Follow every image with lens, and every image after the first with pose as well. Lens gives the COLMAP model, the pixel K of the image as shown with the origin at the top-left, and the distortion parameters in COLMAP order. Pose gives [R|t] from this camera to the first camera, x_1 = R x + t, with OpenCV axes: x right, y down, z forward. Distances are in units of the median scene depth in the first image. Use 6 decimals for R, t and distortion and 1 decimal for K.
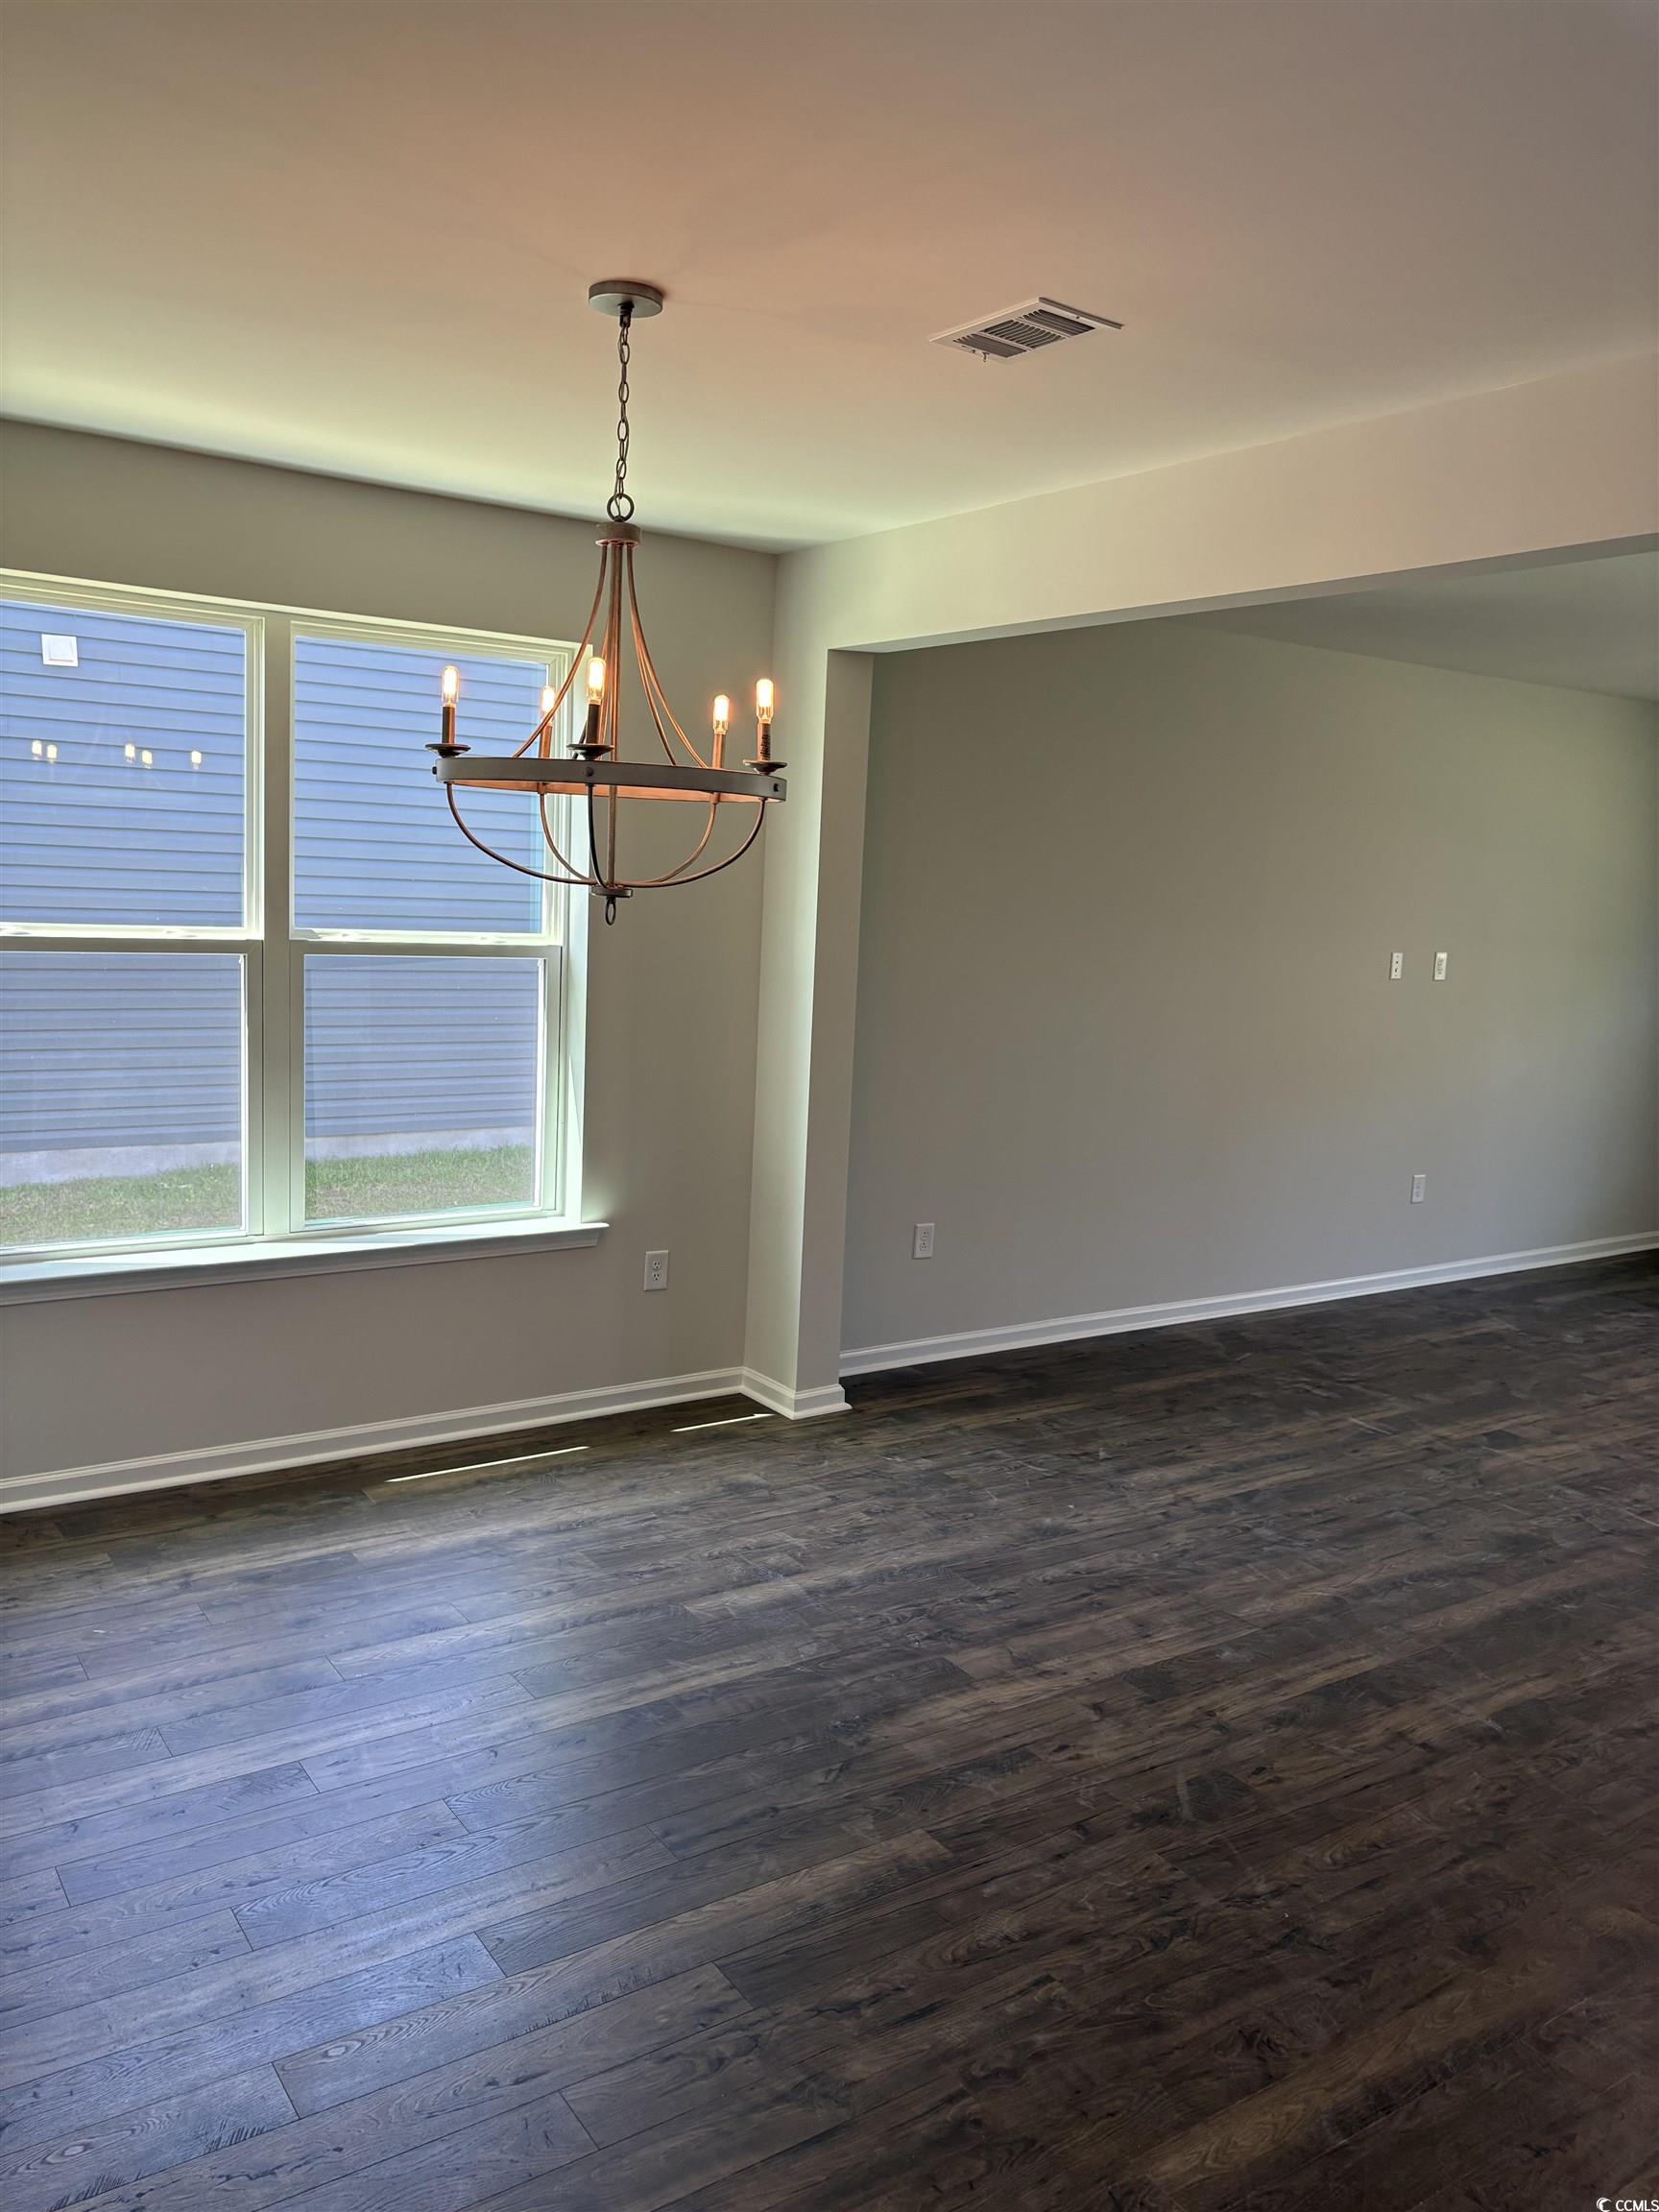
lens RADIAL K [[1703.8, 0, 829.5], [0, 1703.8, 1106.0], [0, 0, 1]] dist [0.077570, -0.091829]
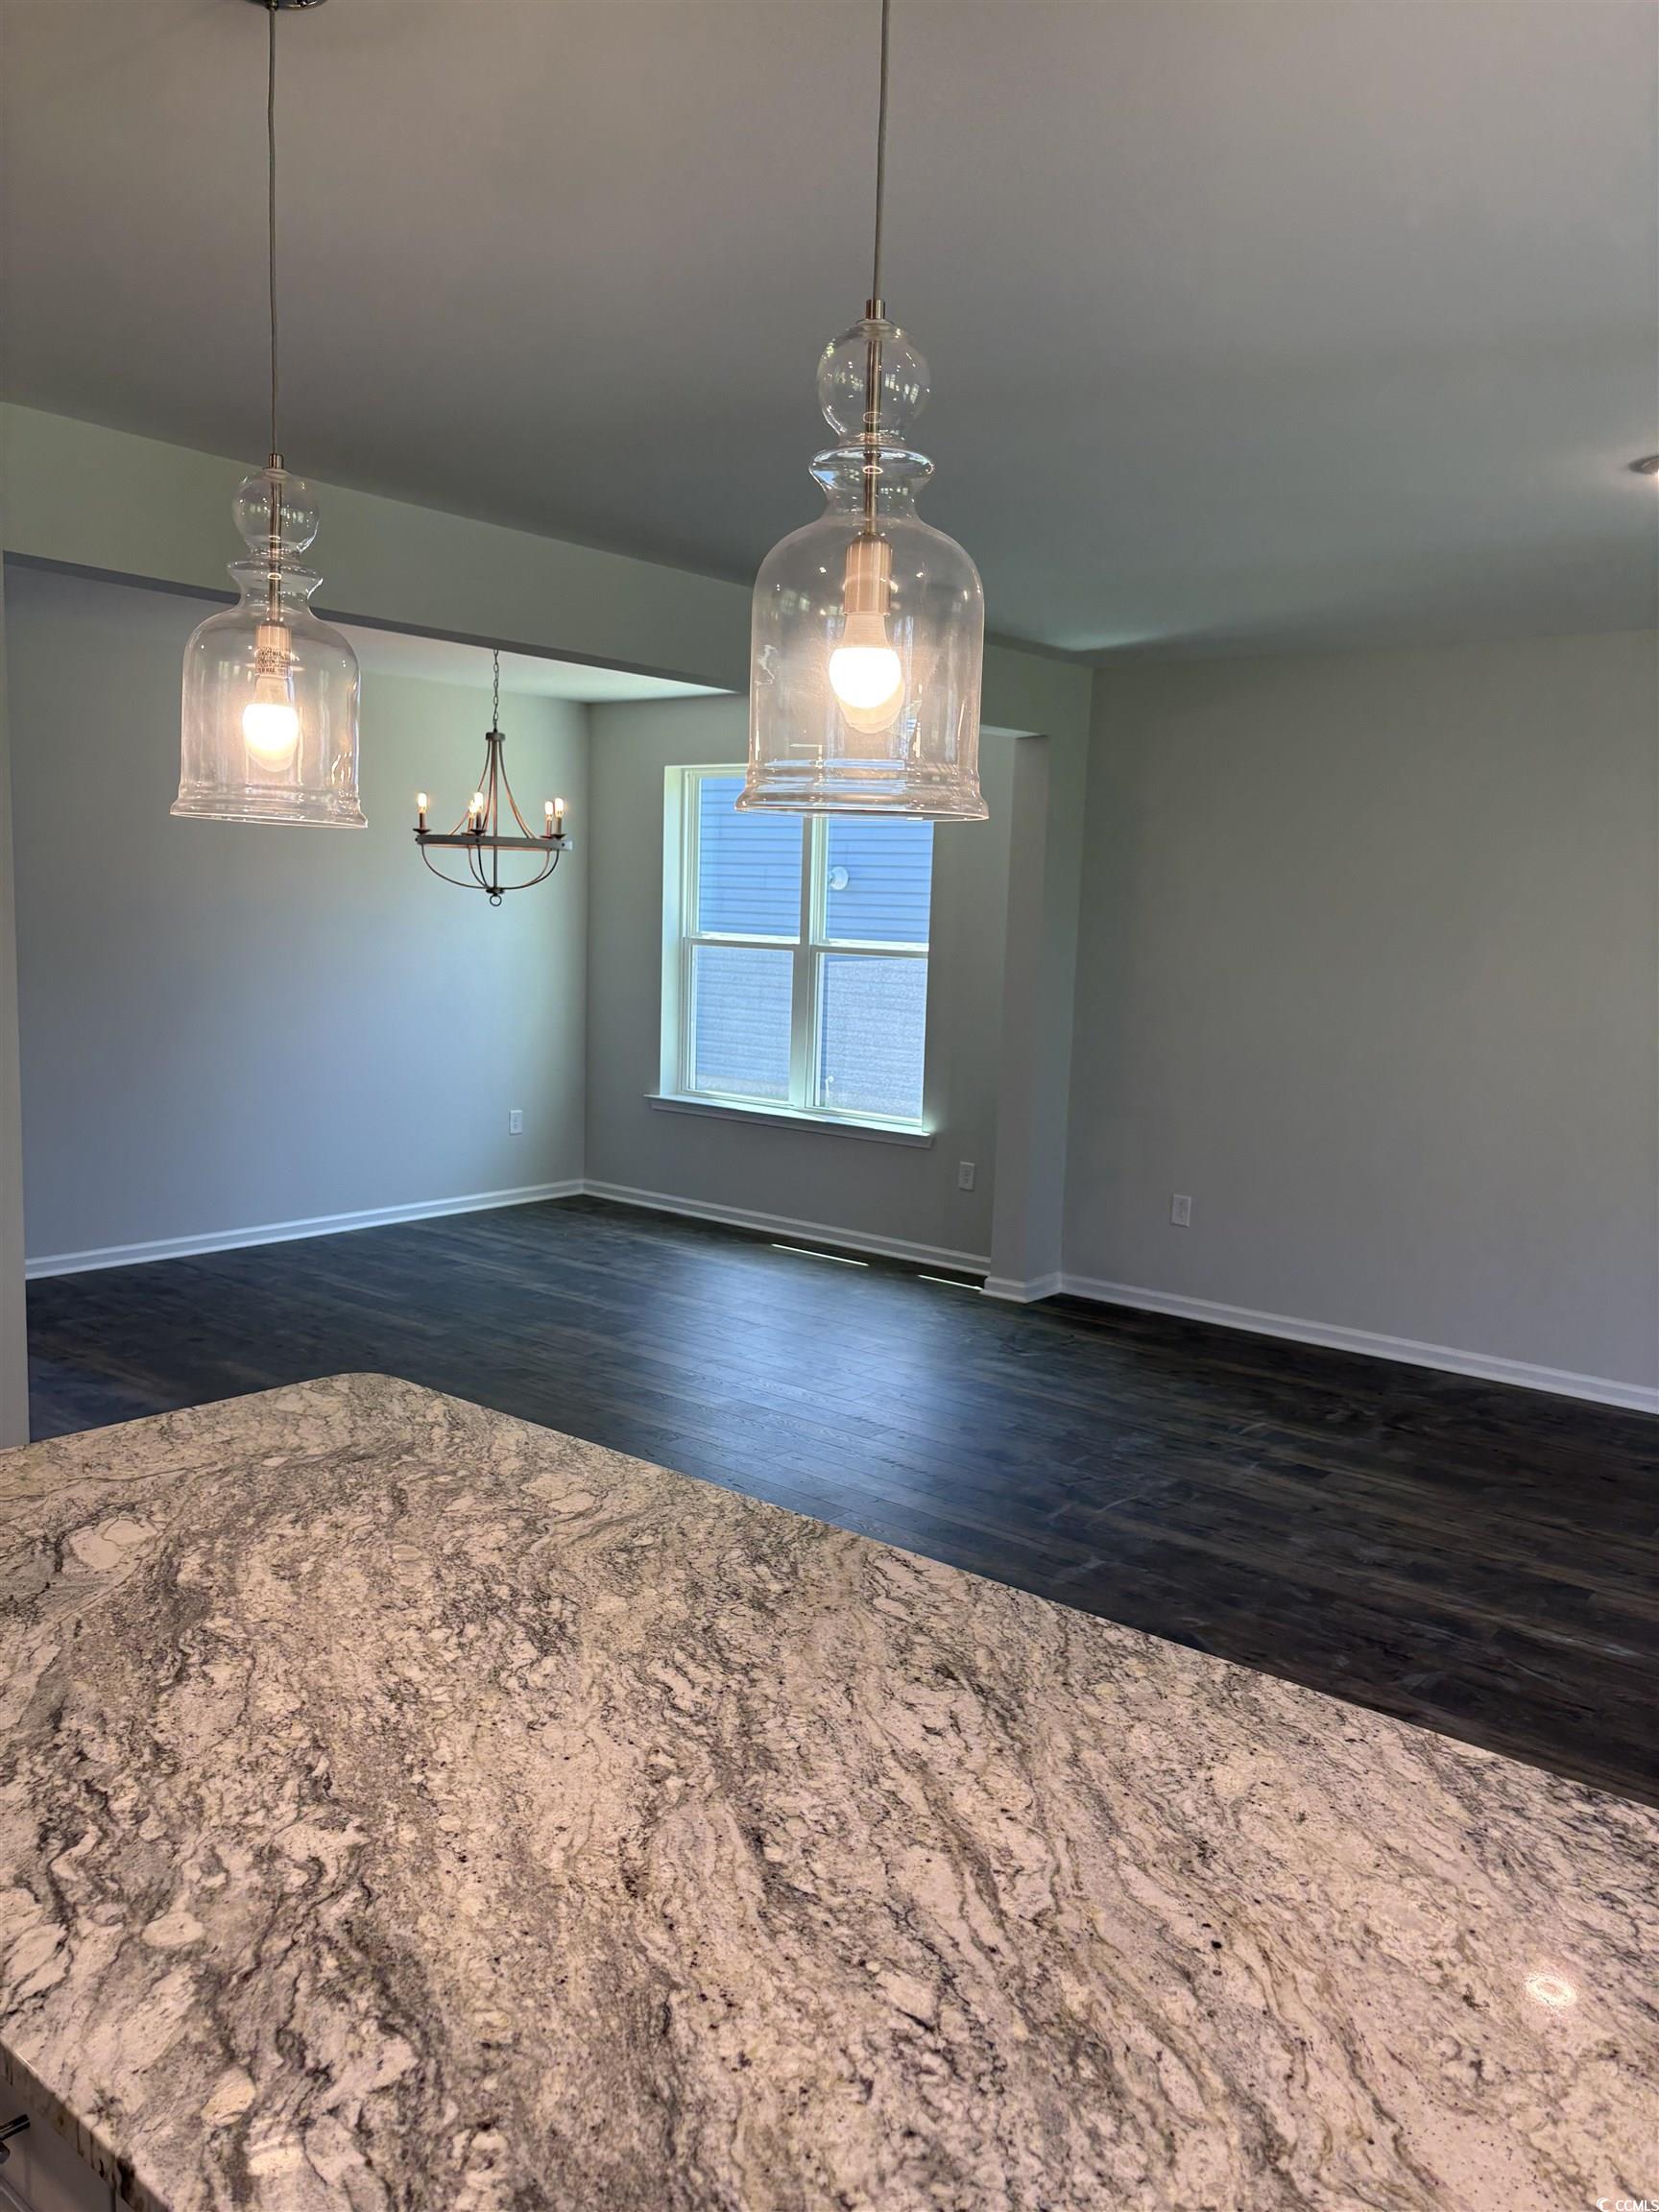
lens RADIAL K [[1696.6, 0, 859.3], [0, 1696.6, 1113.3], [0, 0, 1]] dist [0.025738, 0.002849]
pose [[0.267122, 0.079924, -0.960343, 1.189461], [-0.156474, 0.986927, 0.038613, 0.002869], [0.950874, 0.139954, 0.276136, 0.484344]]
